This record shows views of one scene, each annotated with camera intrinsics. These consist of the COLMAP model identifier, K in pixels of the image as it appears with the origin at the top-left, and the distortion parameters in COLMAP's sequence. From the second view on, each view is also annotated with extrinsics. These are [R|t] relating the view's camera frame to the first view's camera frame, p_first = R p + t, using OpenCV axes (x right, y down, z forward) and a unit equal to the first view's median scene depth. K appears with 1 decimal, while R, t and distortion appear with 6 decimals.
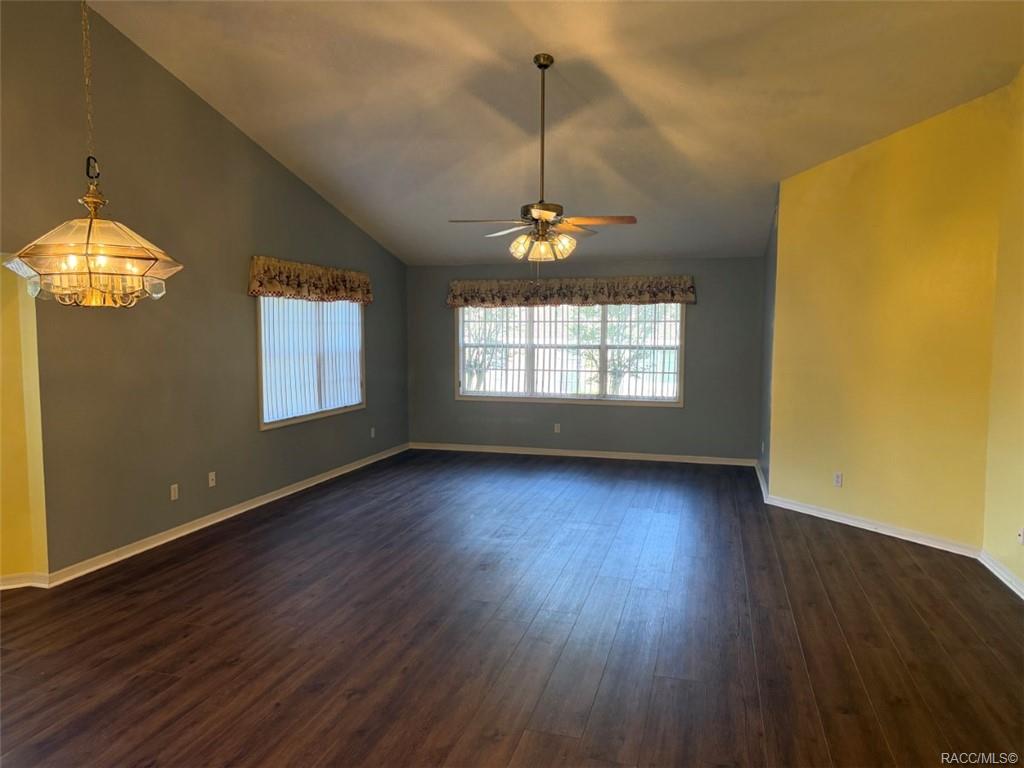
lens RADIAL K [[722.5, 0, 512.0], [0, 722.5, 384.0], [0, 0, 1]] dist [0.029198, -0.047331]
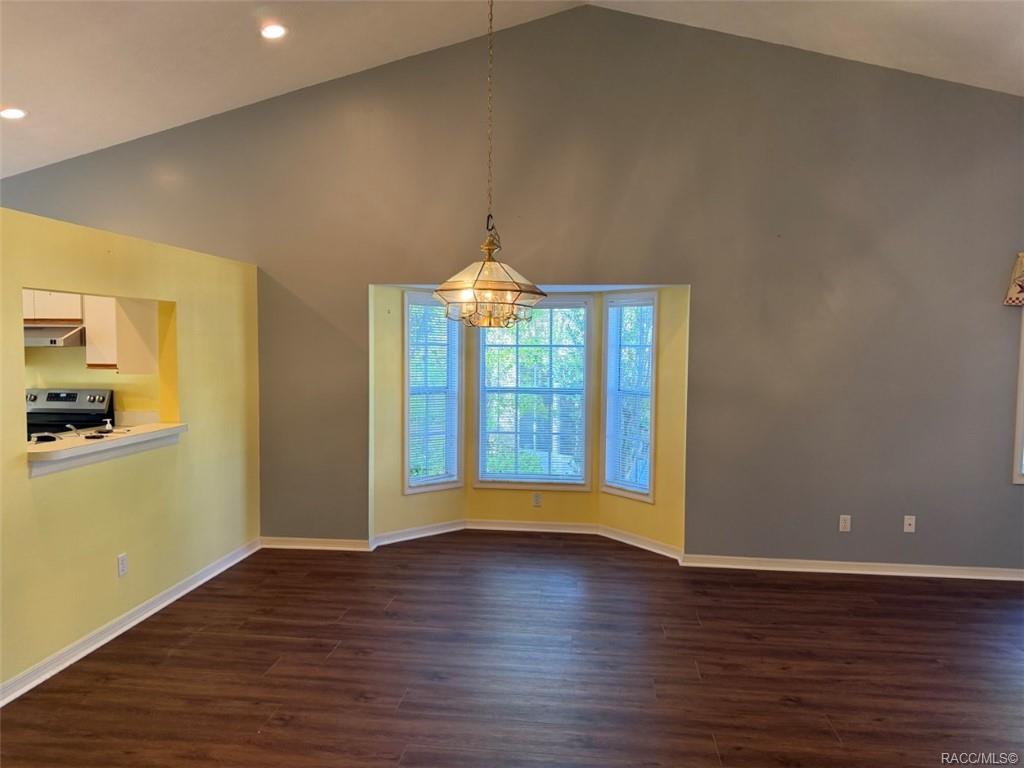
lens RADIAL K [[722.5, 0, 512.0], [0, 722.5, 384.0], [0, 0, 1]] dist [0.029198, -0.047331]
pose [[0.144256, 0.054537, -0.988036, 0.335242], [-0.083910, 0.995558, 0.042701, -0.027911], [0.985976, 0.076746, 0.148192, 0.382258]]
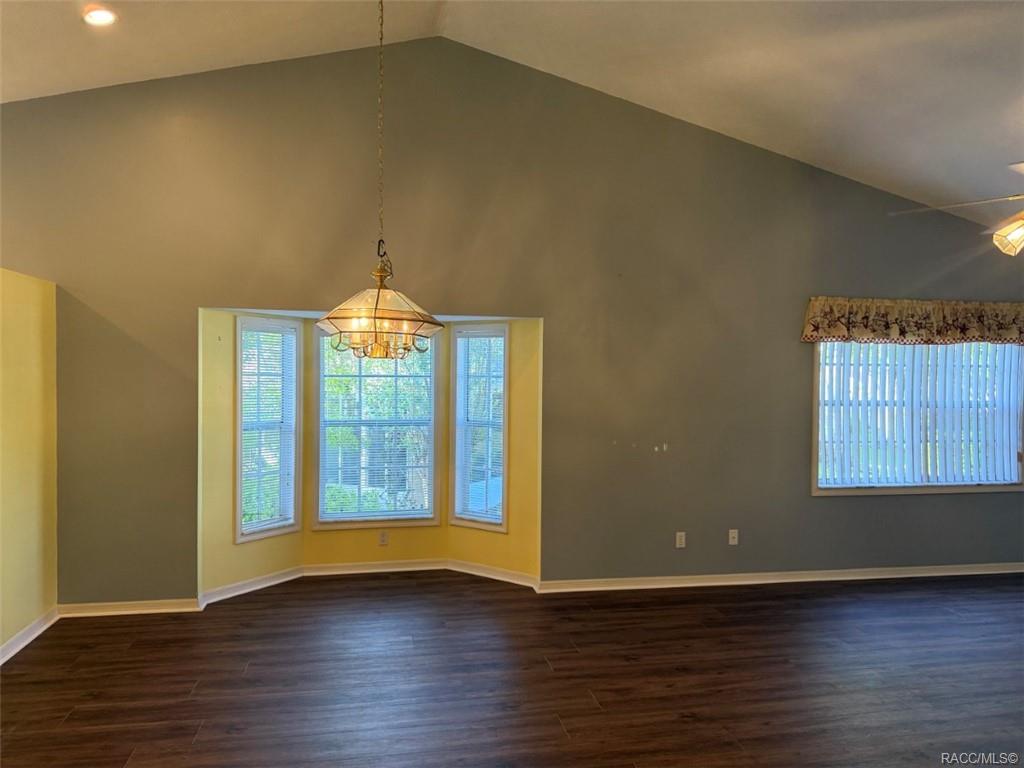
lens RADIAL K [[718.7, 0, 508.0], [0, 718.7, 381.0], [0, 0, 1]] dist [0.061813, -0.098591]
pose [[0.436892, 0.009864, -0.899460, 0.289509], [-0.076683, 0.996708, -0.026317, -0.022637], [0.896240, 0.080471, 0.436210, 0.294785]]
